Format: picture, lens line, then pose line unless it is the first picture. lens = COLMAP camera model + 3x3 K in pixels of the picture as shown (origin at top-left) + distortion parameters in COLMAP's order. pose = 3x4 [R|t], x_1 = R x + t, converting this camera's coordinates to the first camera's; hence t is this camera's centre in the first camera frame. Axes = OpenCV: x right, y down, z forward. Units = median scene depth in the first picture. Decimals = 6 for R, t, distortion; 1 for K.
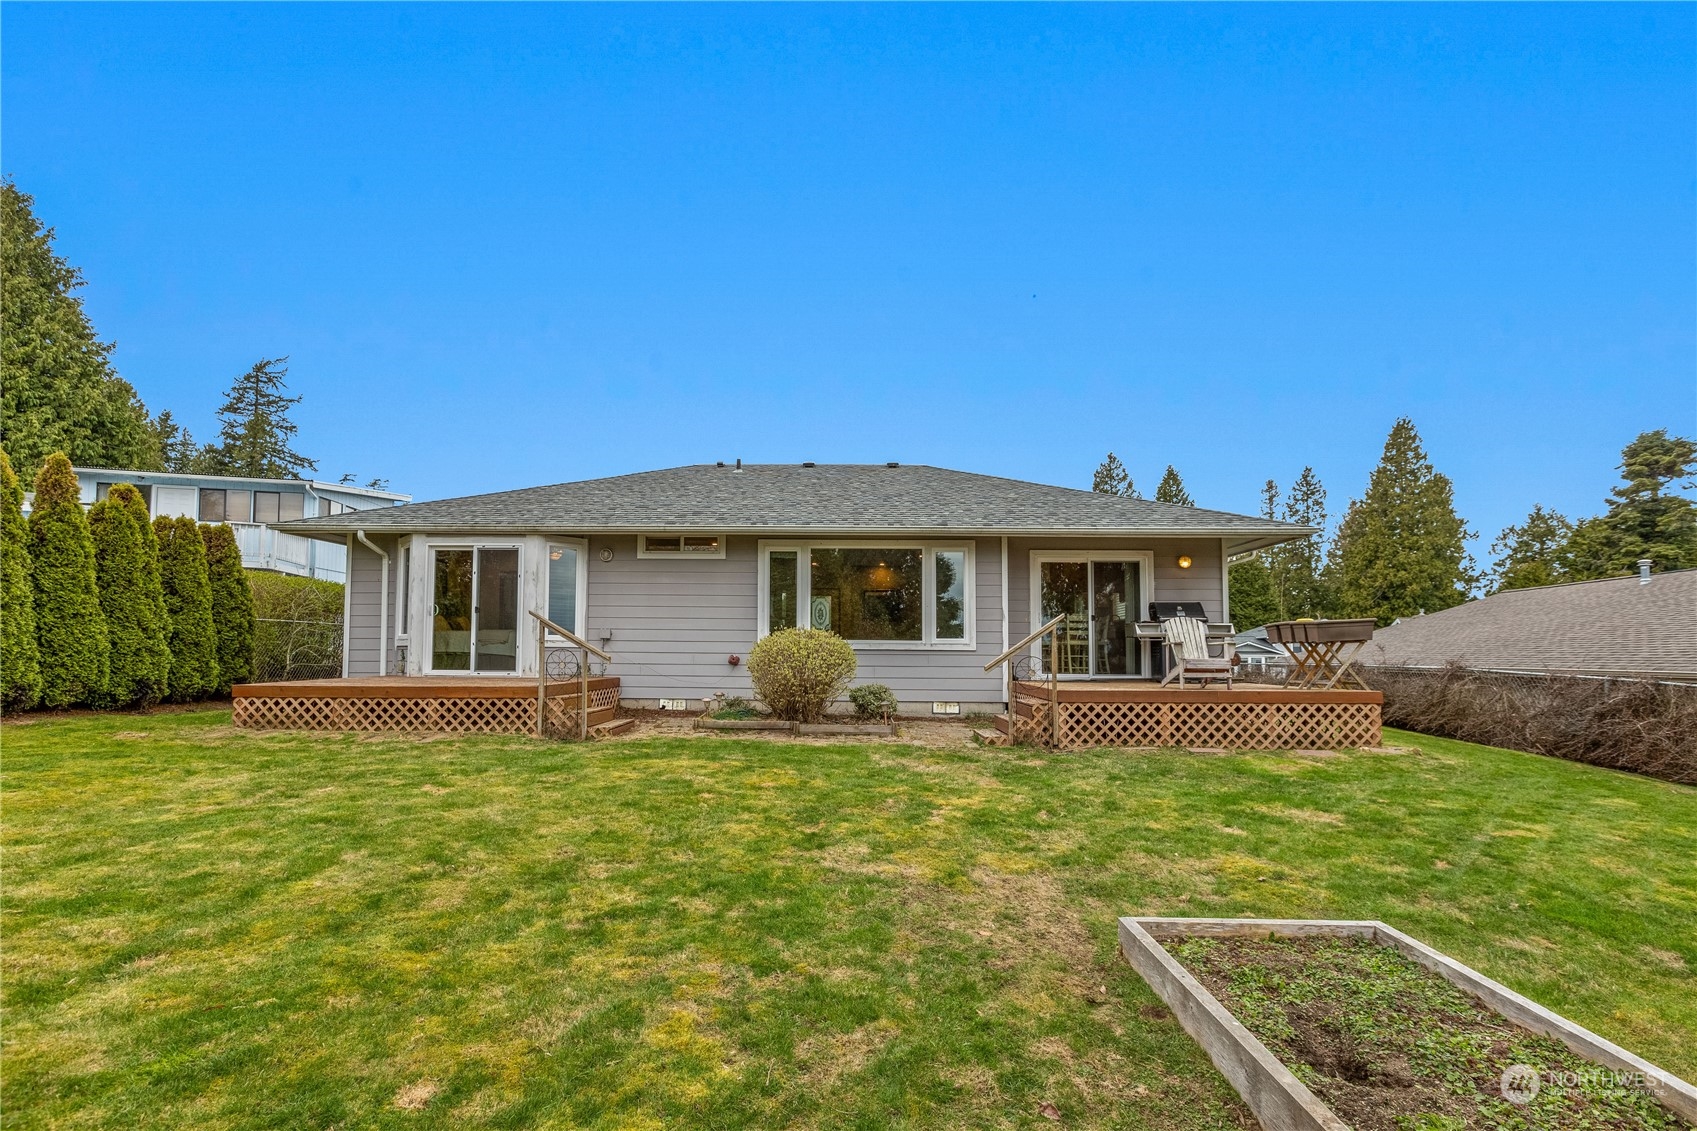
lens RADIAL K [[775.9, 0, 843.6], [0, 775.9, 617.8], [0, 0, 1]] dist [0.000117, 0.000180]
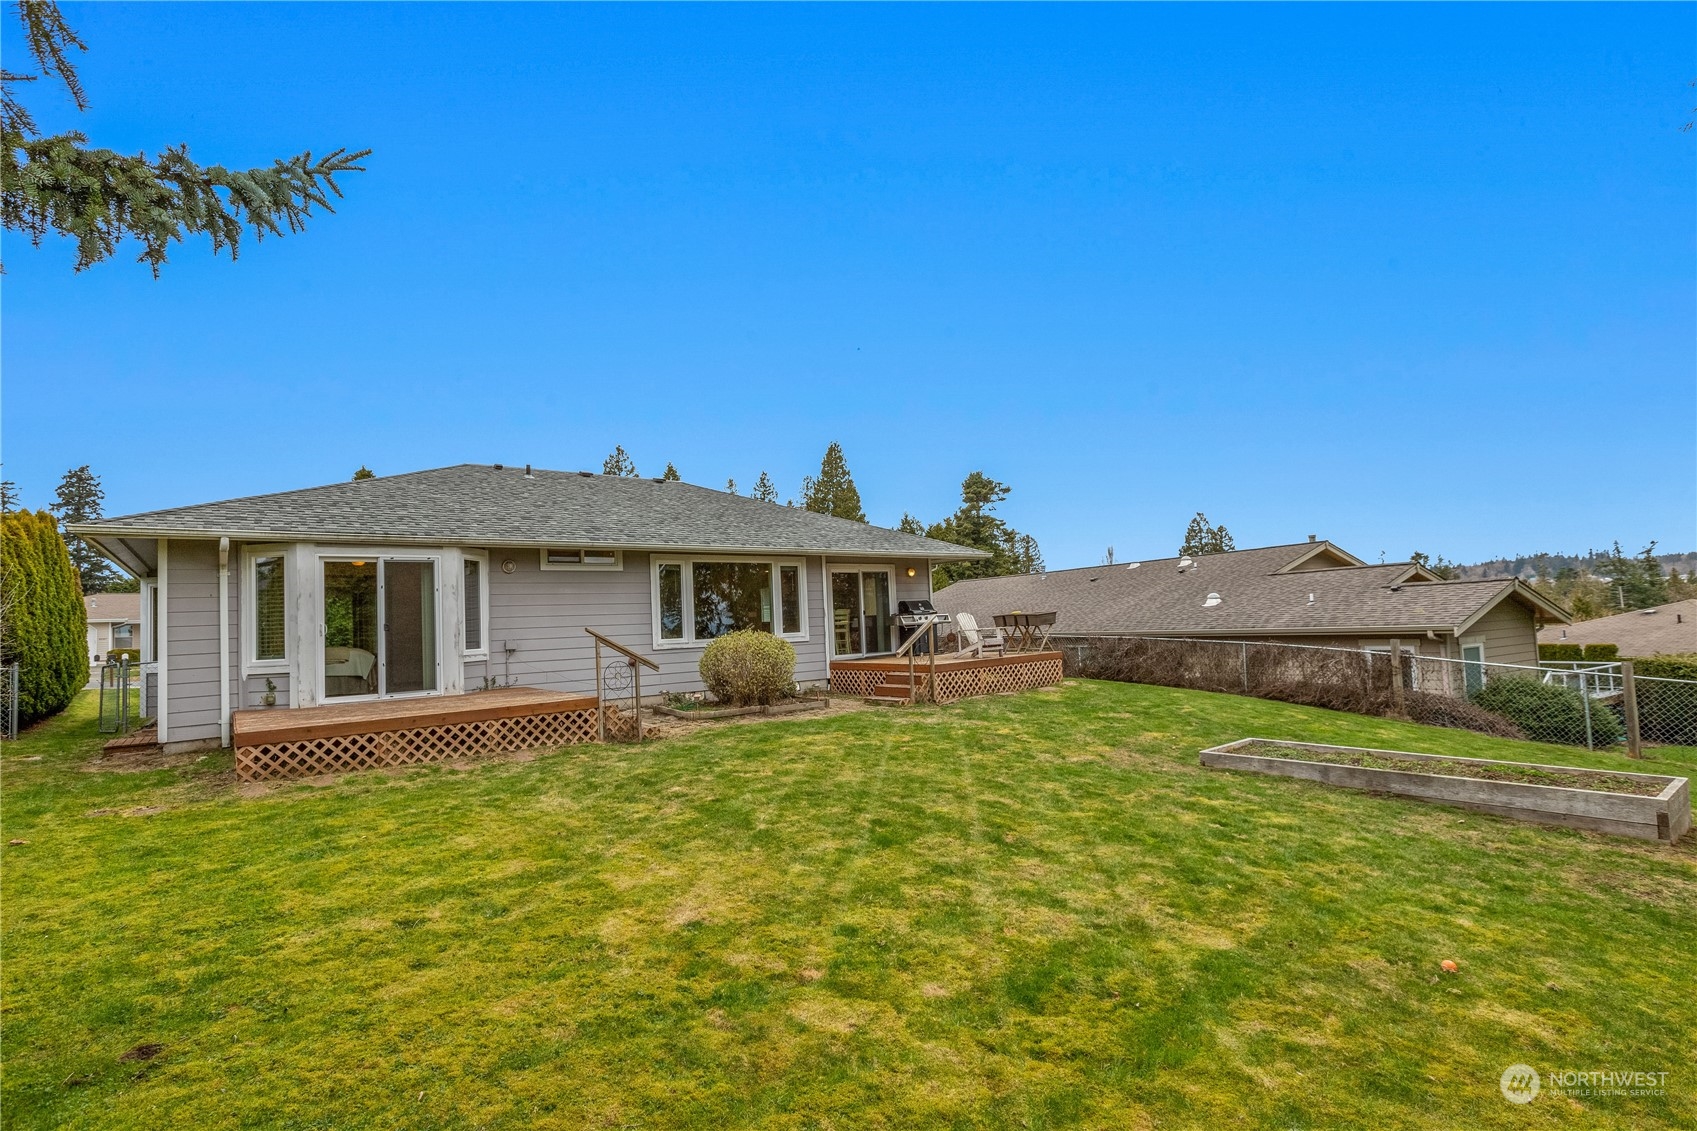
lens RADIAL K [[765.7, 0, 844.2], [0, 765.7, 576.4], [0, 0, 1]] dist [-0.000827, 0.000209]
pose [[0.775770, -0.003392, 0.631006, -0.620531], [0.020731, 0.999583, -0.020113, -0.040953], [-0.630675, 0.028684, 0.775517, -0.048963]]
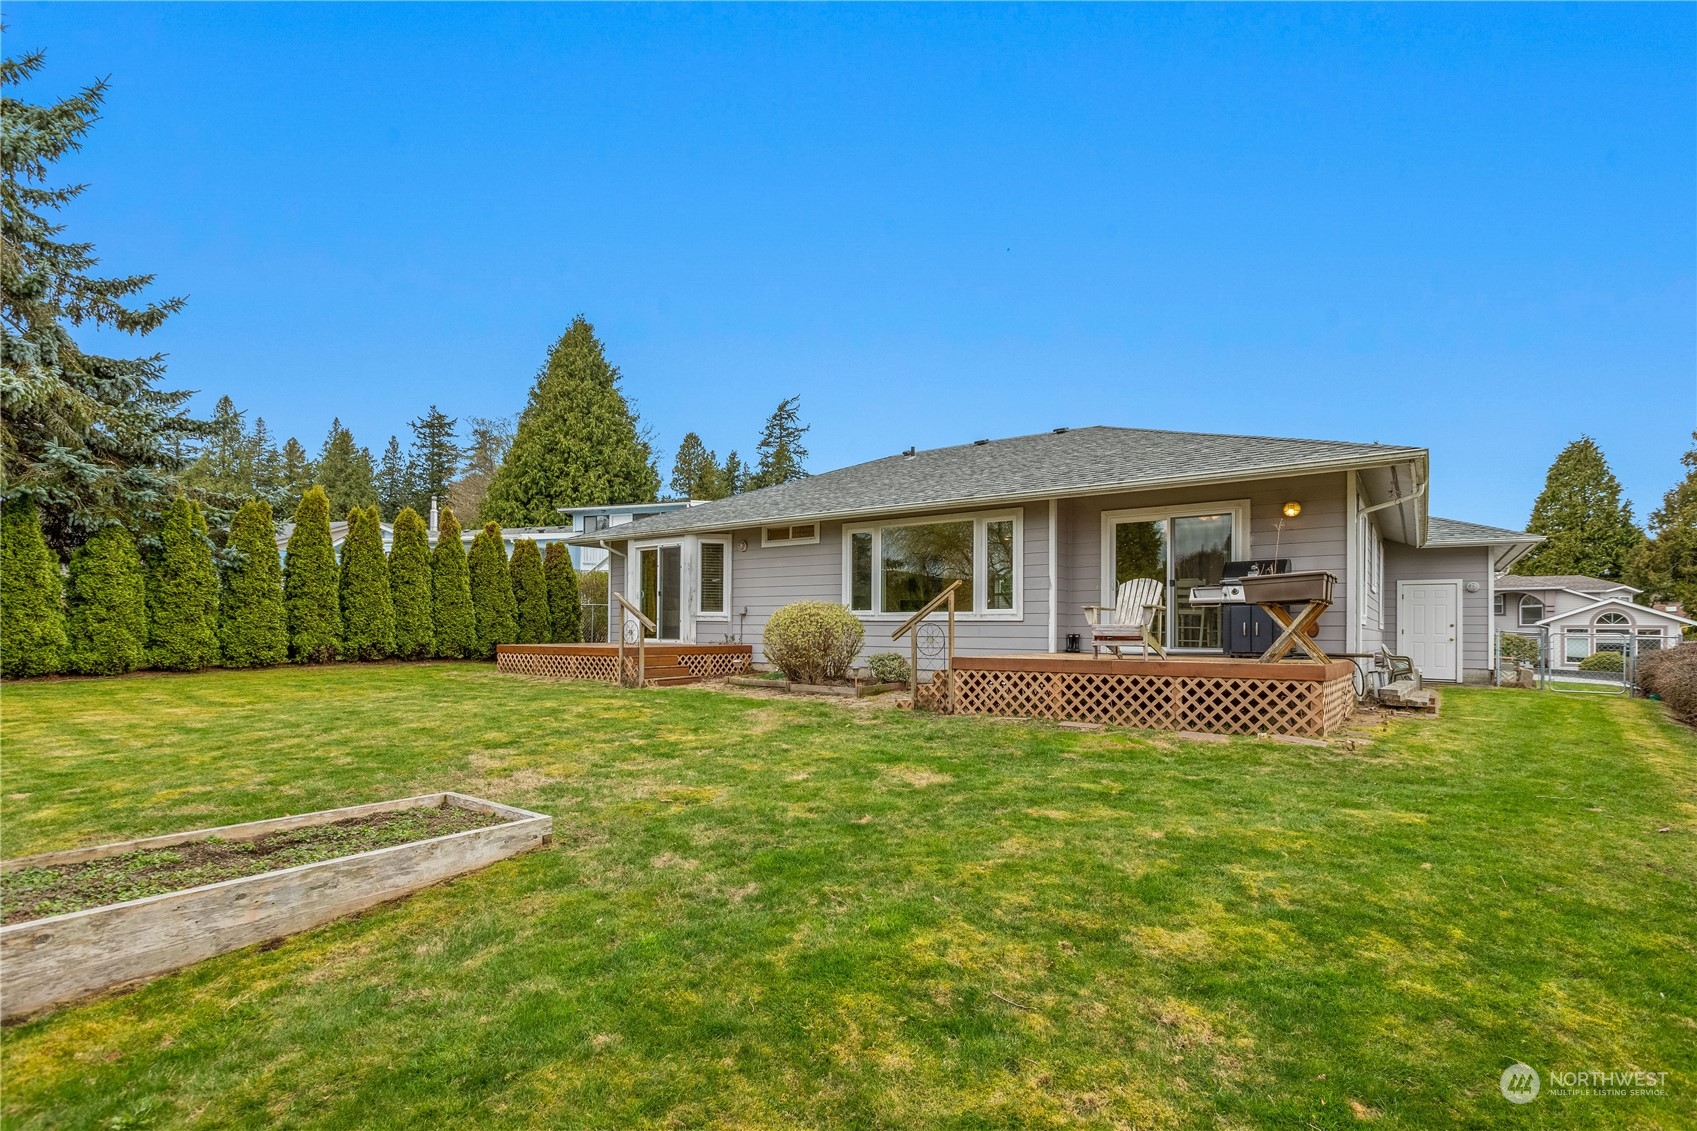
lens RADIAL K [[776.3, 0, 852.1], [0, 776.3, 626.7], [0, 0, 1]] dist [-0.000279, 0.000094]
pose [[0.825573, -0.004496, -0.564278, 0.558954], [0.024689, 0.999299, 0.028159, 0.017289], [0.563755, -0.037179, 0.825105, 0.075369]]
